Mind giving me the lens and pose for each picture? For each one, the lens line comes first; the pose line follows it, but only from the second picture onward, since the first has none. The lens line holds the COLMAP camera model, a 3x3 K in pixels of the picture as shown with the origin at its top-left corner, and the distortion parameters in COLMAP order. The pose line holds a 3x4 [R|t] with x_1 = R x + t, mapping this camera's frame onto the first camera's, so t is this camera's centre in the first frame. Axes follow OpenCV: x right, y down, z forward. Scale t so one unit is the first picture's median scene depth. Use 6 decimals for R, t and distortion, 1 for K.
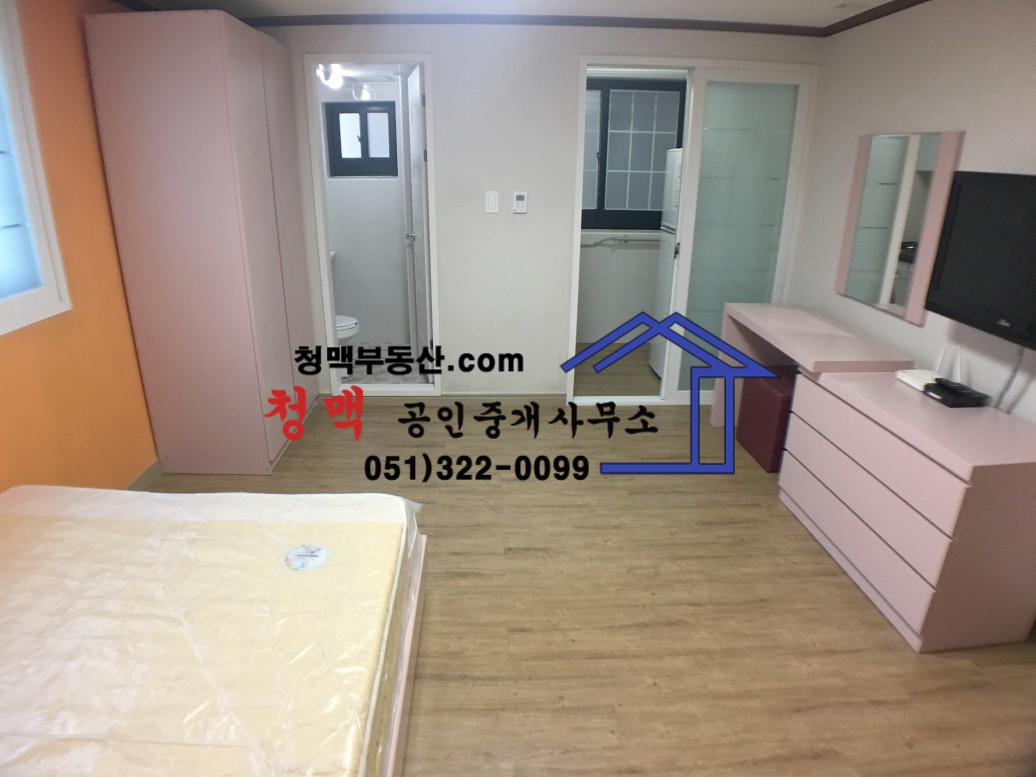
lens RADIAL K [[592.0, 0, 508.6], [0, 592.0, 381.1], [0, 0, 1]] dist [-0.077534, 0.000730]
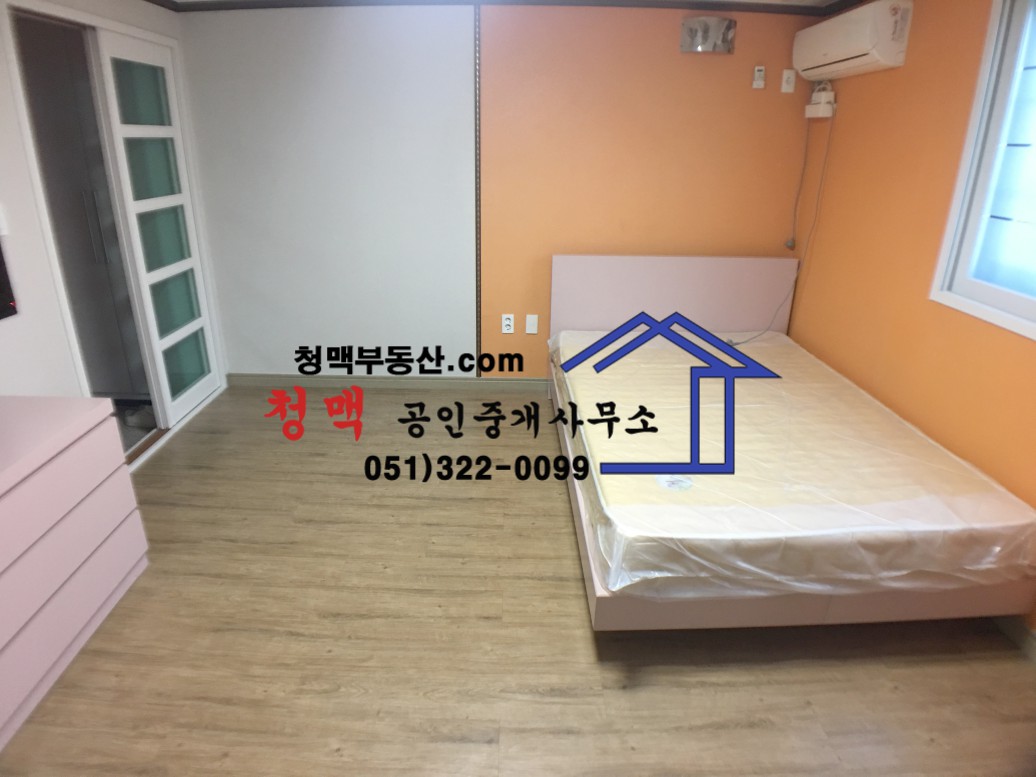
lens RADIAL K [[592.0, 0, 508.6], [0, 592.0, 381.1], [0, 0, 1]] dist [-0.077534, 0.000730]
pose [[-0.998931, -0.036580, 0.028248, -0.027933], [-0.008441, 0.745307, 0.666668, -0.572546], [-0.045440, 0.665717, -0.744819, 1.554543]]
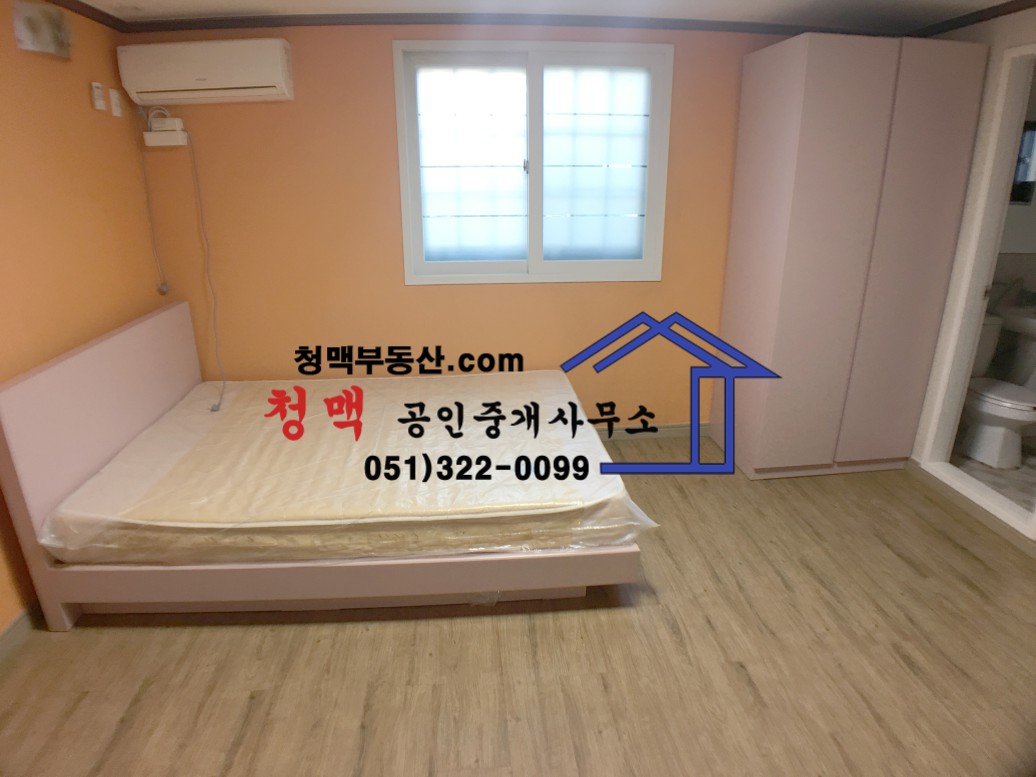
lens RADIAL K [[592.0, 0, 508.6], [0, 592.0, 381.1], [0, 0, 1]] dist [-0.077534, 0.000730]
pose [[0.041797, 0.308073, -0.950444, 0.772893], [-0.335456, 0.900382, 0.277094, -0.215211], [0.941128, 0.307251, 0.140978, 0.614099]]
